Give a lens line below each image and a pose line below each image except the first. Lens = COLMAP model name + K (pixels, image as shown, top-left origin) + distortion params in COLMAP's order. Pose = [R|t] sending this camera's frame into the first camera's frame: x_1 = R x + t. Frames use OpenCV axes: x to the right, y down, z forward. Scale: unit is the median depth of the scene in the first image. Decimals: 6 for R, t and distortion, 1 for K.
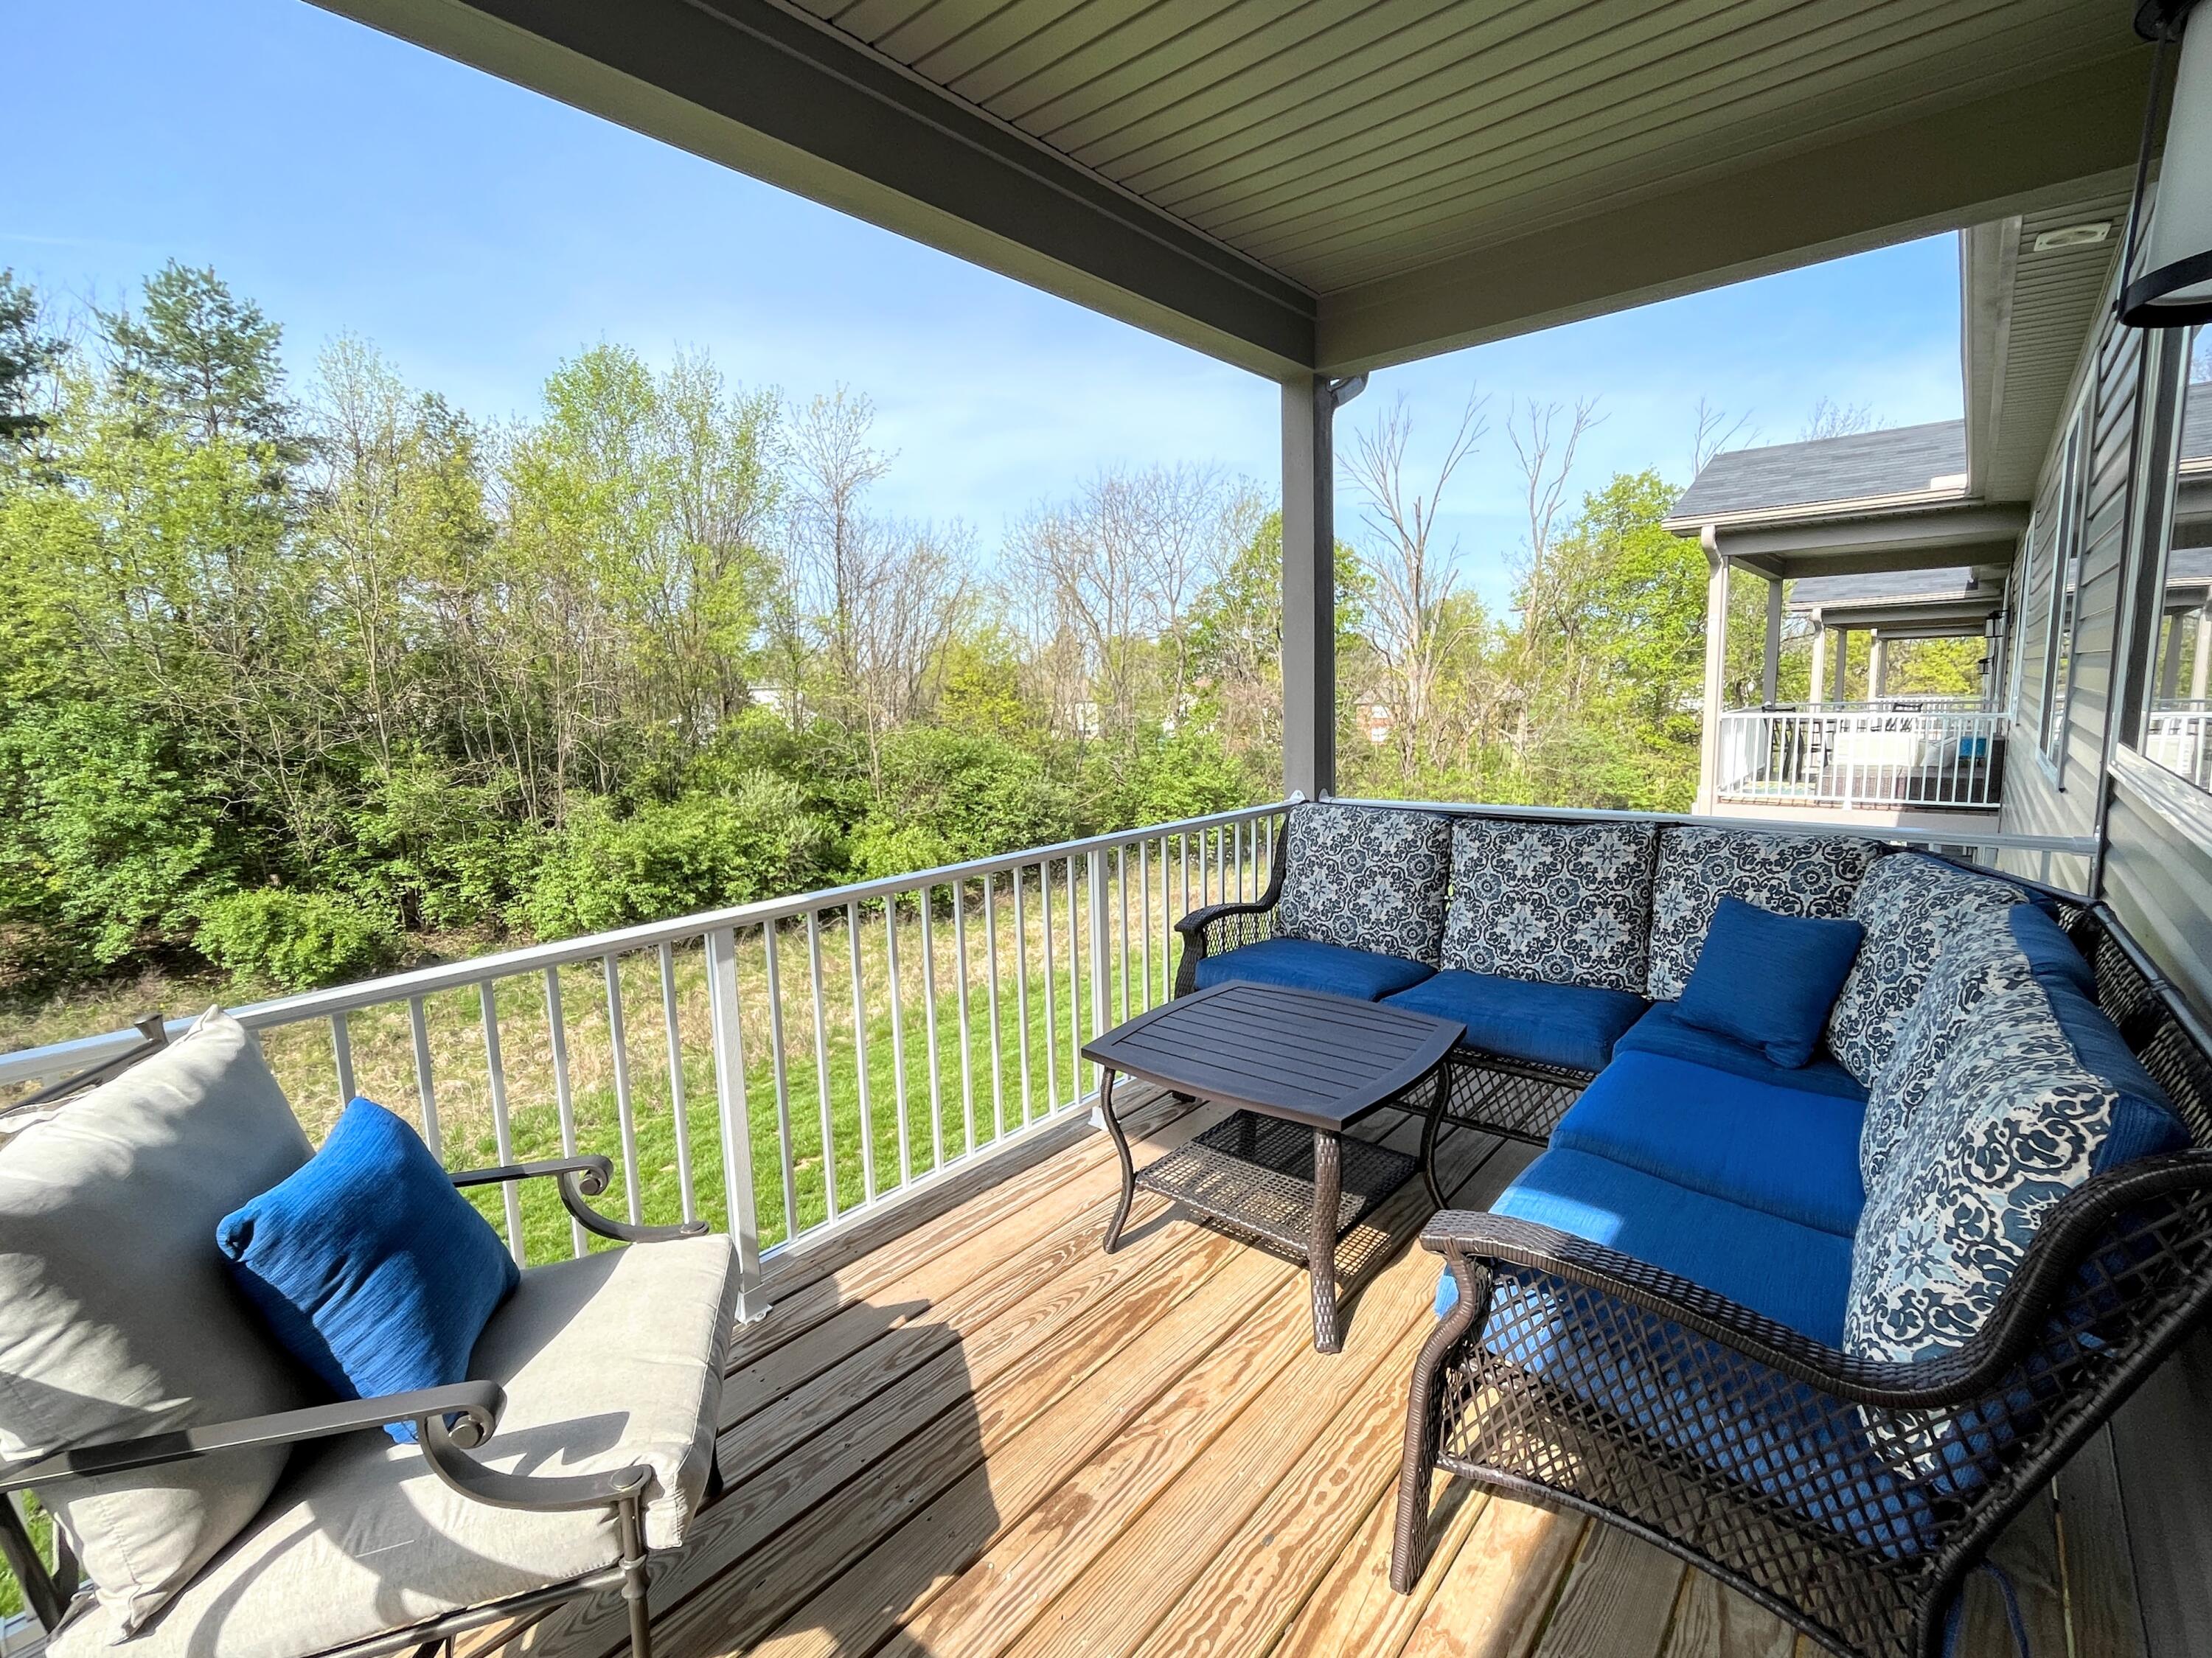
lens RADIAL K [[997.8, 0, 1099.9], [0, 997.8, 832.6], [0, 0, 1]] dist [-0.001320, -0.000680]
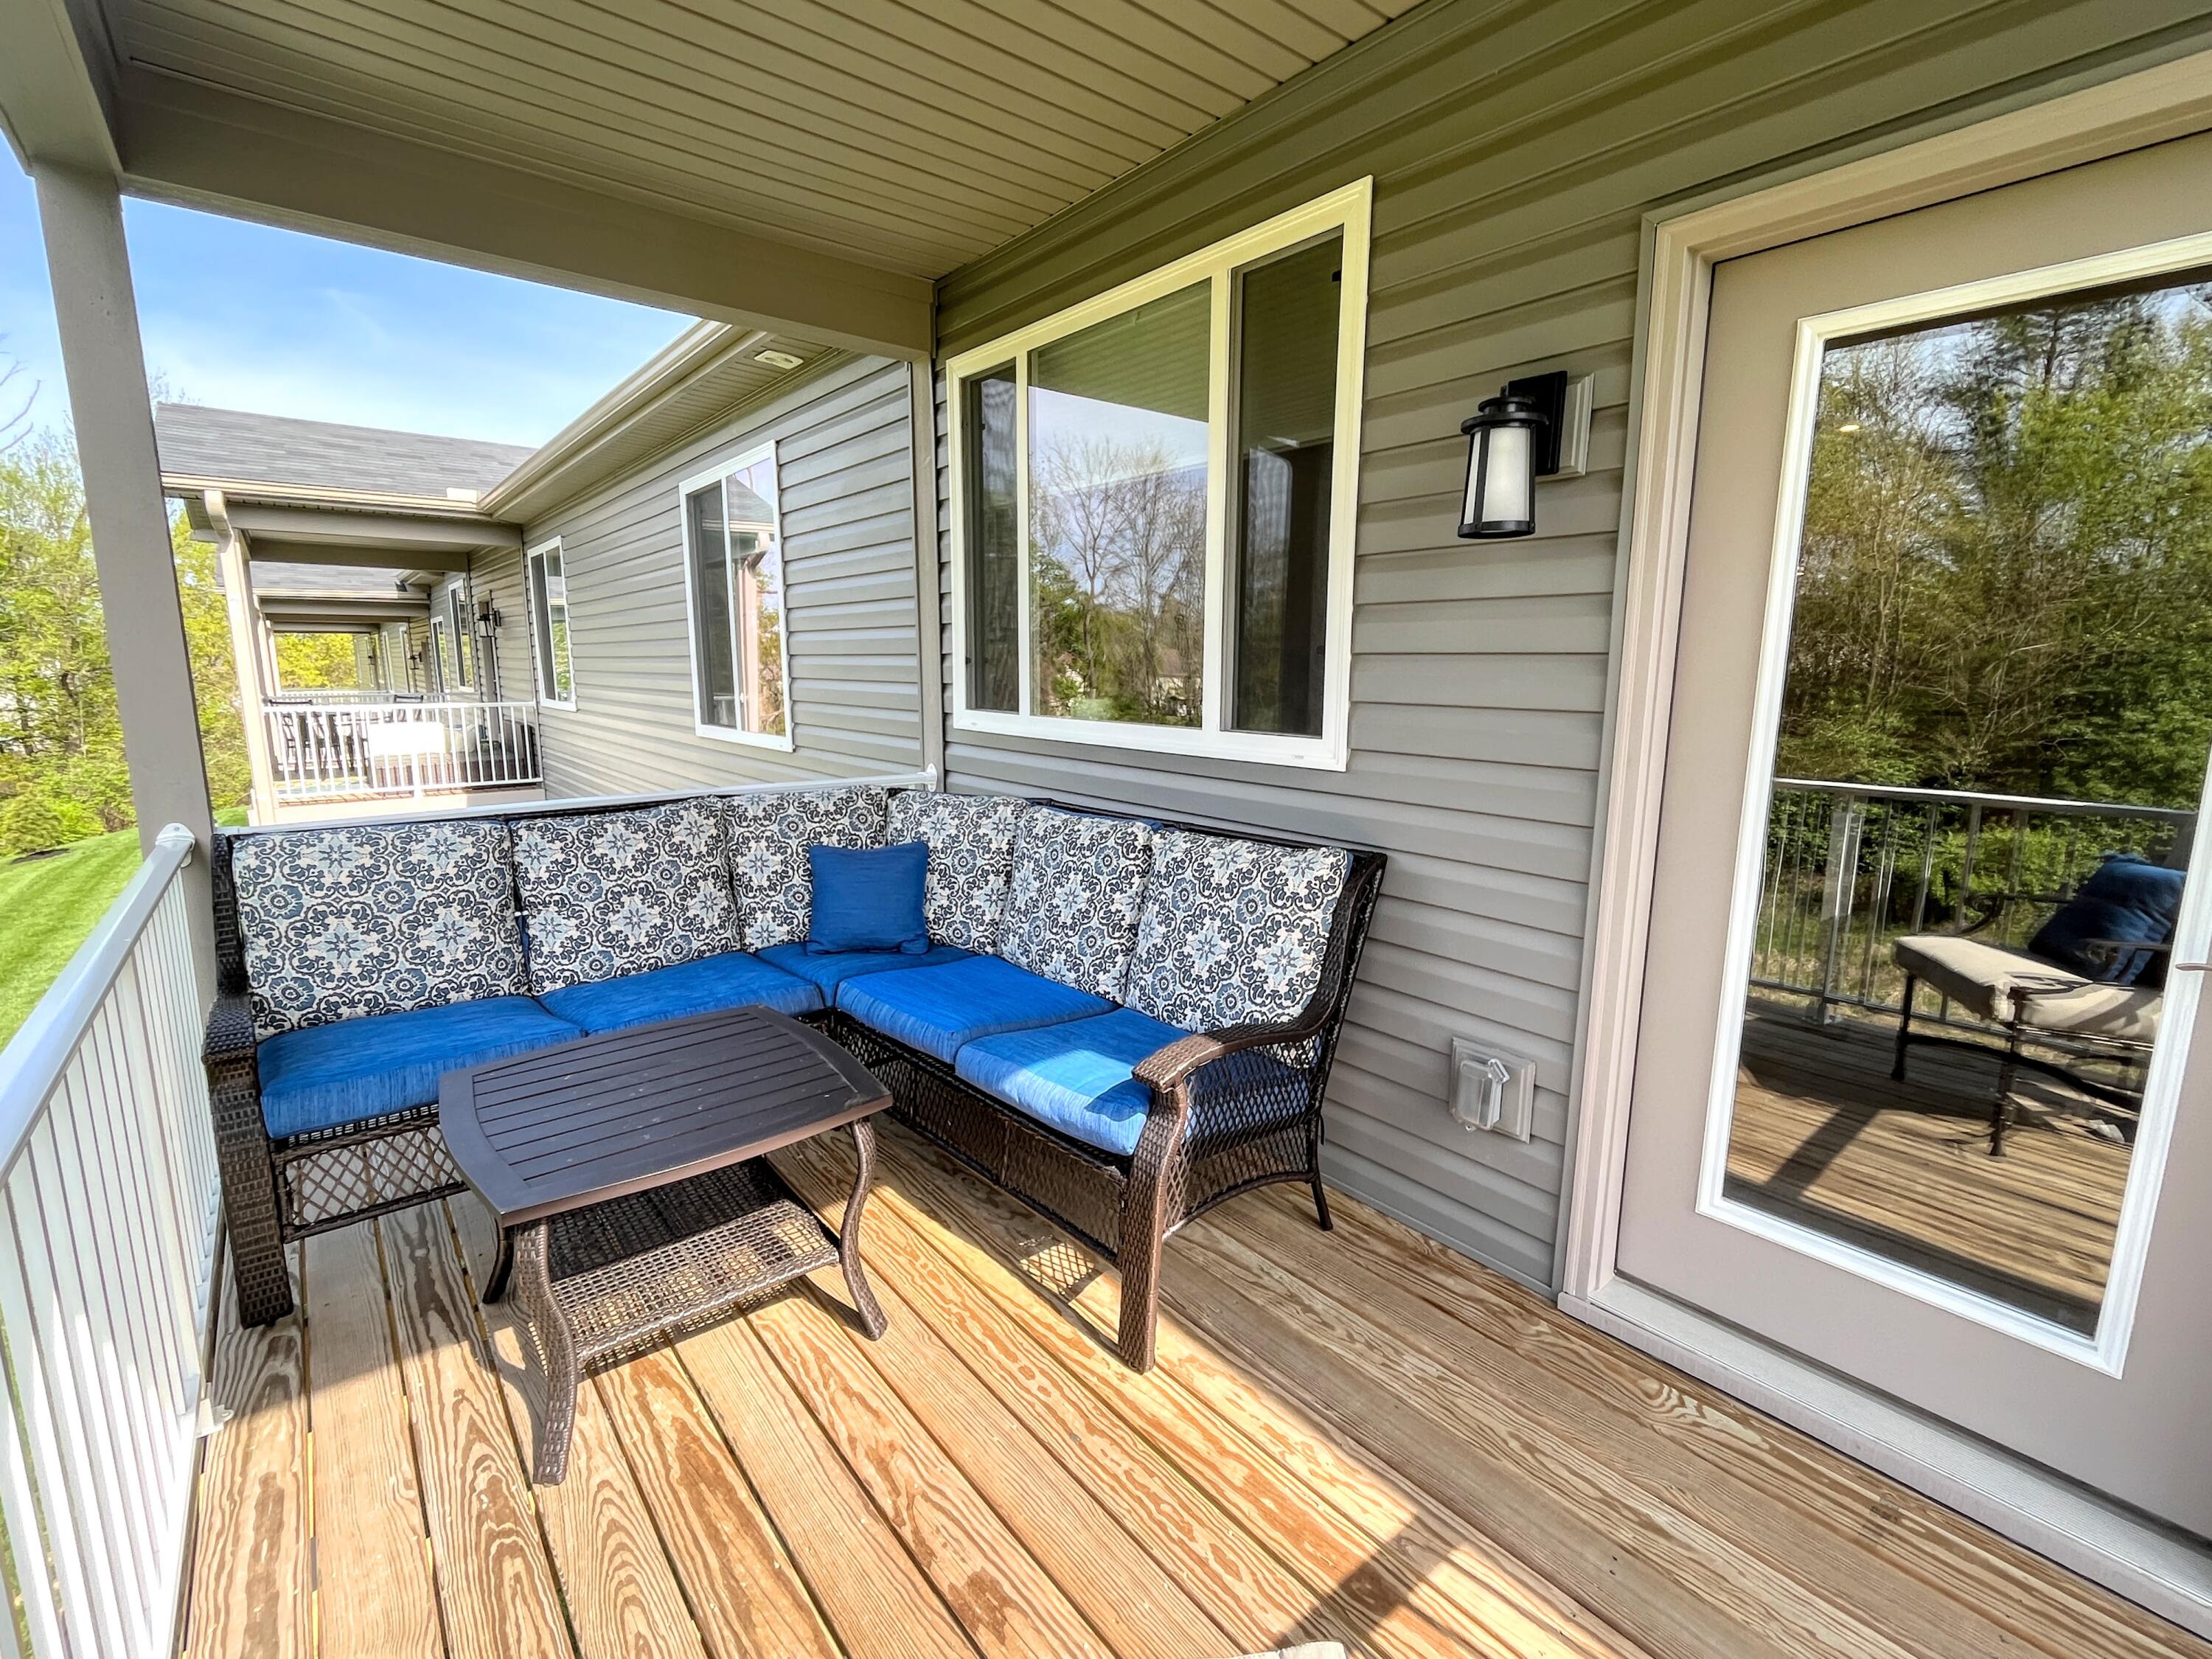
lens RADIAL K [[997.9, 0, 1099.9], [0, 997.9, 833.1], [0, 0, 1]] dist [-0.001320, -0.000680]
pose [[0.167935, -0.139814, 0.975833, -0.437470], [0.134513, 0.983883, 0.117818, -0.041017], [-0.976578, 0.111477, 0.184035, 0.375092]]
